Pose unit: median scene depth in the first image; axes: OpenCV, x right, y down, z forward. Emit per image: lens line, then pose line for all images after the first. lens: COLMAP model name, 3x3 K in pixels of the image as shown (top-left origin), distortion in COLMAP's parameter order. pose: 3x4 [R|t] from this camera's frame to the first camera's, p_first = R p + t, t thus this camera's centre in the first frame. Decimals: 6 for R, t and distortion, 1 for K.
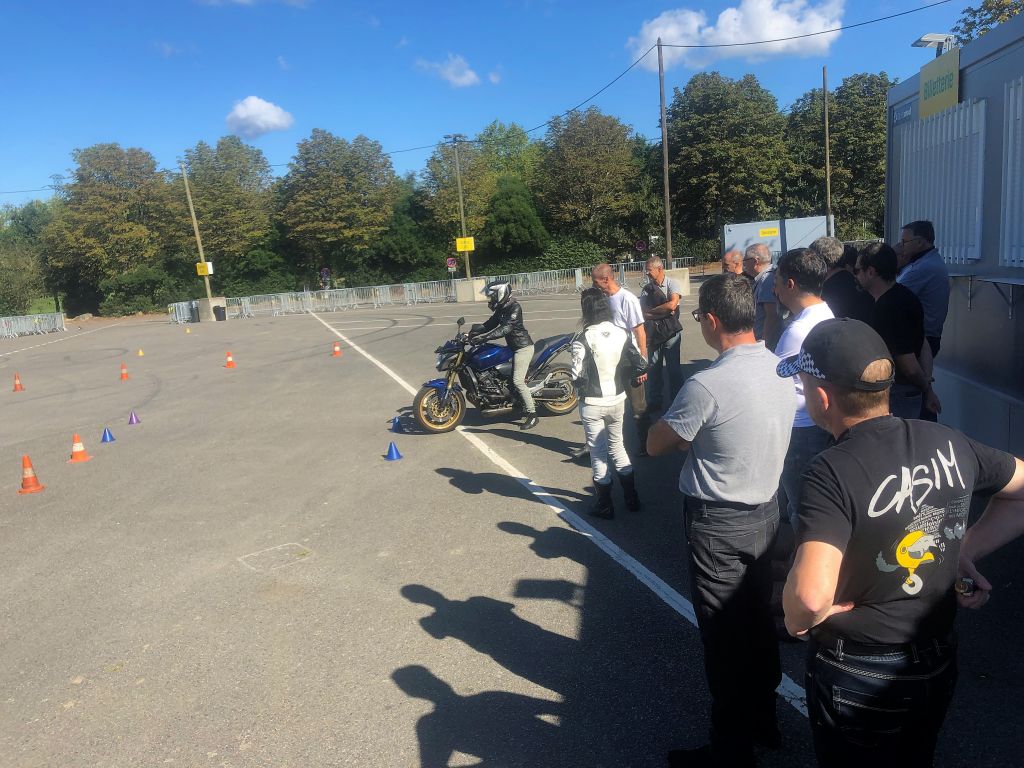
lens RADIAL K [[827.6, 0, 511.3], [0, 827.6, 384.2], [0, 0, 1]] dist [0.017047, -0.010337]
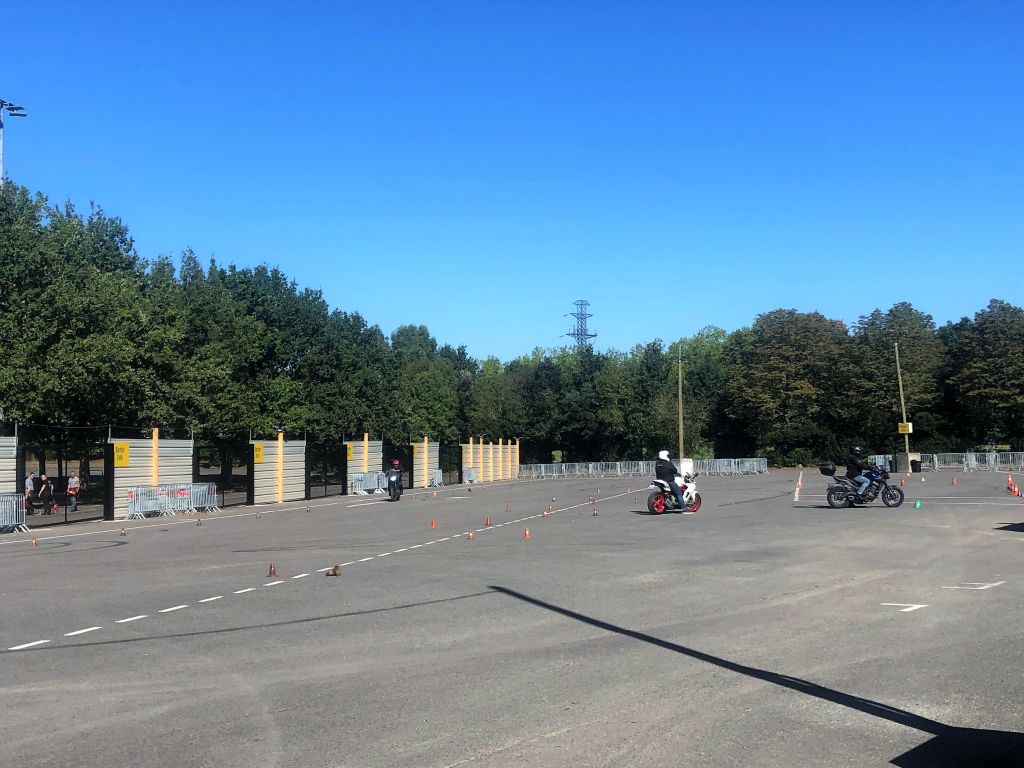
lens RADIAL K [[1305.1, 0, 511.5], [0, 1305.1, 383.0], [0, 0, 1]] dist [0.015448, 0.000000]
pose [[0.876948, 0.036110, -0.479226, 0.021966], [-0.118524, 0.982622, -0.142849, 0.099829], [0.465740, 0.182071, 0.865989, -0.678915]]
